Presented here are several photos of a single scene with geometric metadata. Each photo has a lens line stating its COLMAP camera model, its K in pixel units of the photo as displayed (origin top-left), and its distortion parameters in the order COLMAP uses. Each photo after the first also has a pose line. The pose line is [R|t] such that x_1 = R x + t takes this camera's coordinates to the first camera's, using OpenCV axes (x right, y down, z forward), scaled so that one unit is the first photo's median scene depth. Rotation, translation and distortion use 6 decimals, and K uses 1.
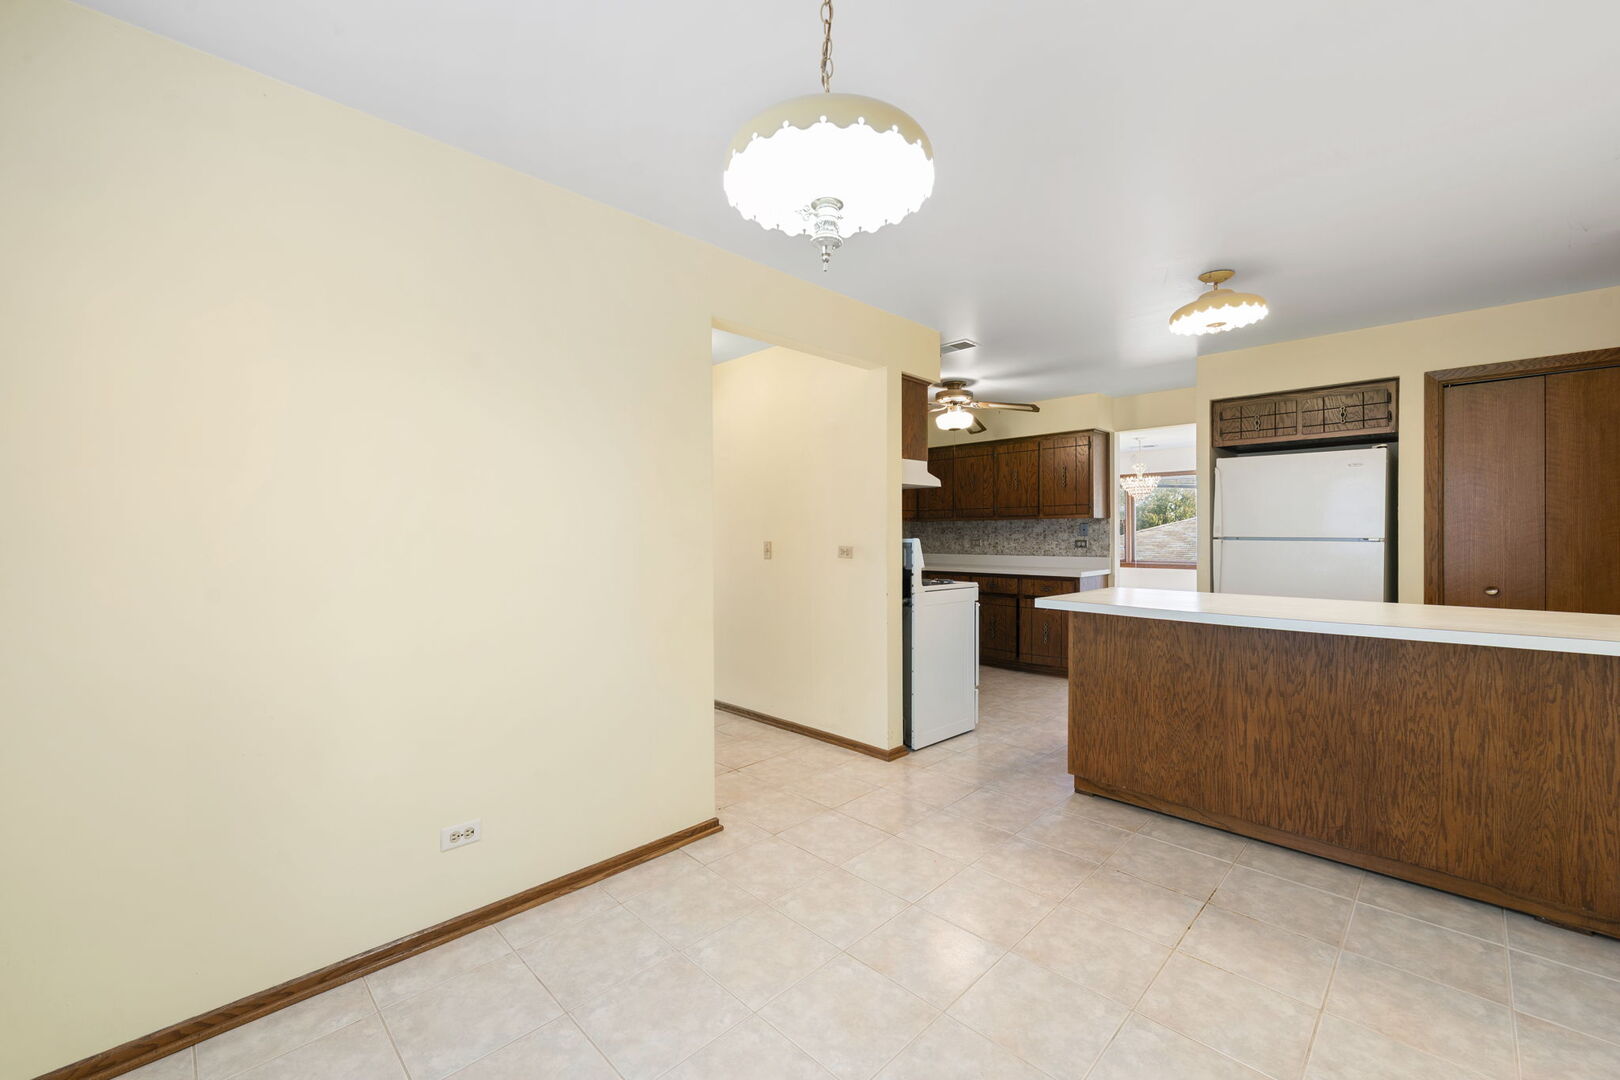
lens RADIAL K [[640.6, 0, 810.6], [0, 640.6, 537.4], [0, 0, 1]] dist [-0.000045, 0.000196]
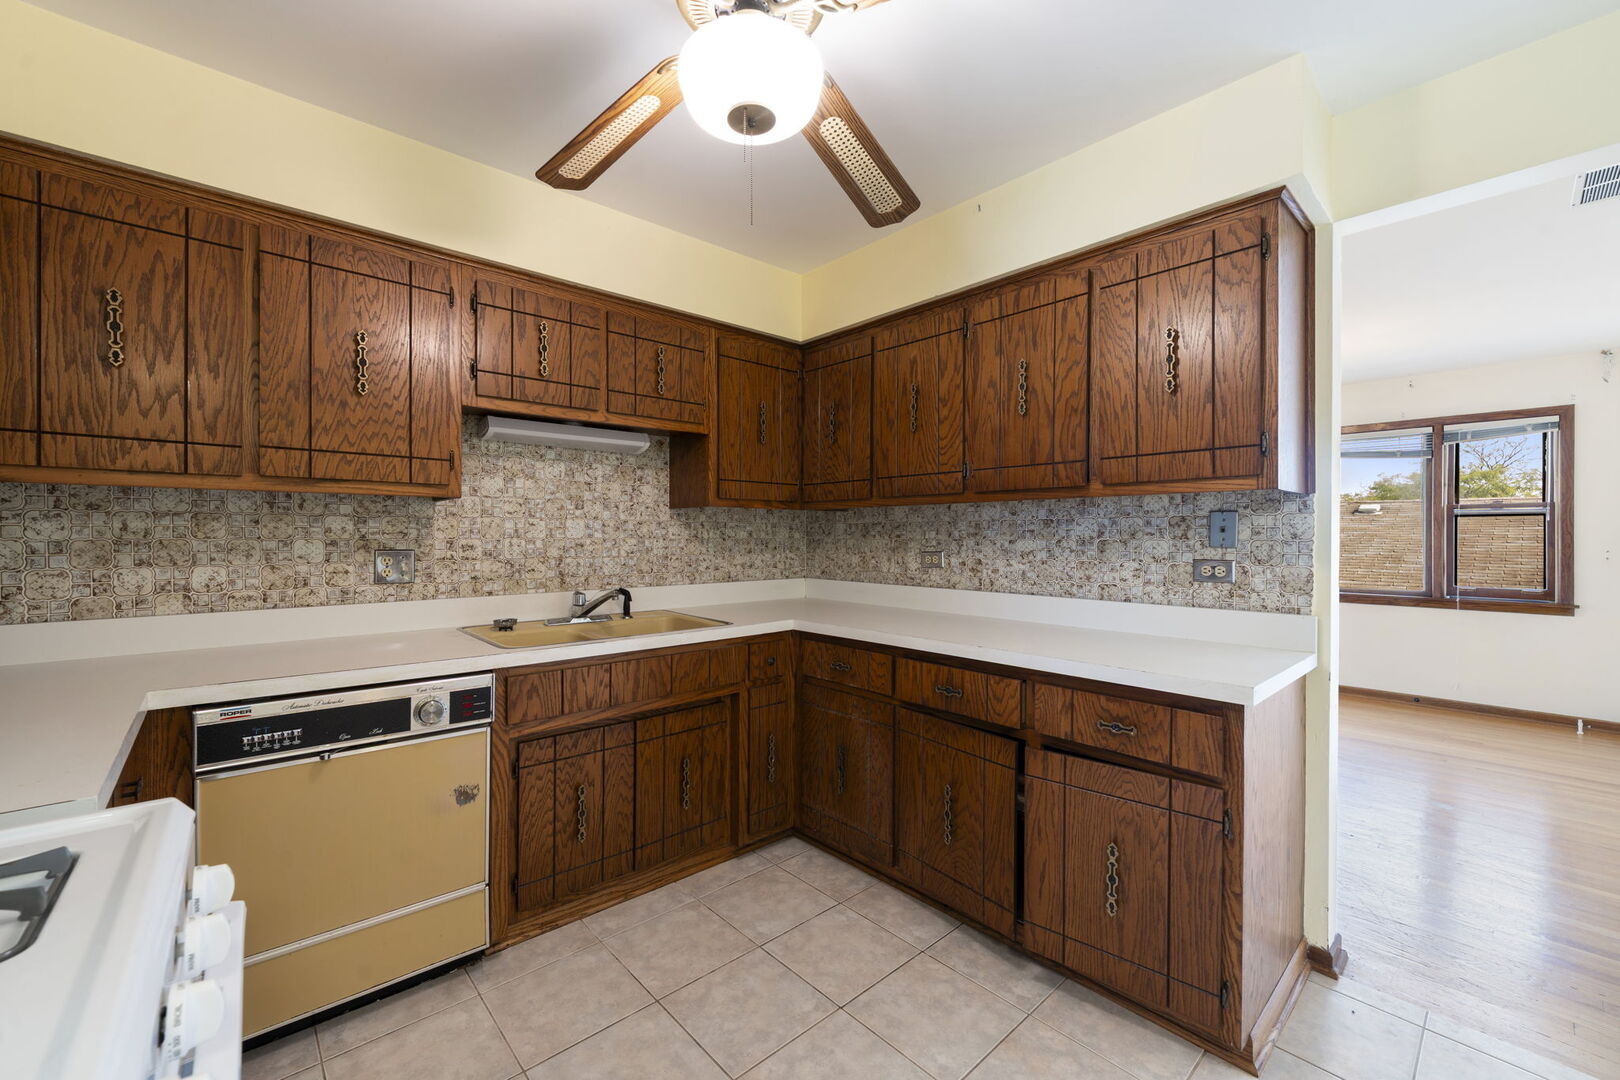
lens RADIAL K [[640.6, 0, 808.6], [0, 640.6, 540.3], [0, 0, 1]] dist [-0.000045, 0.000196]
pose [[0.998721, 0.004539, -0.050359, 0.213187], [-0.004244, 0.999973, 0.005950, -0.006986], [0.050384, -0.005729, 0.998713, 0.617677]]
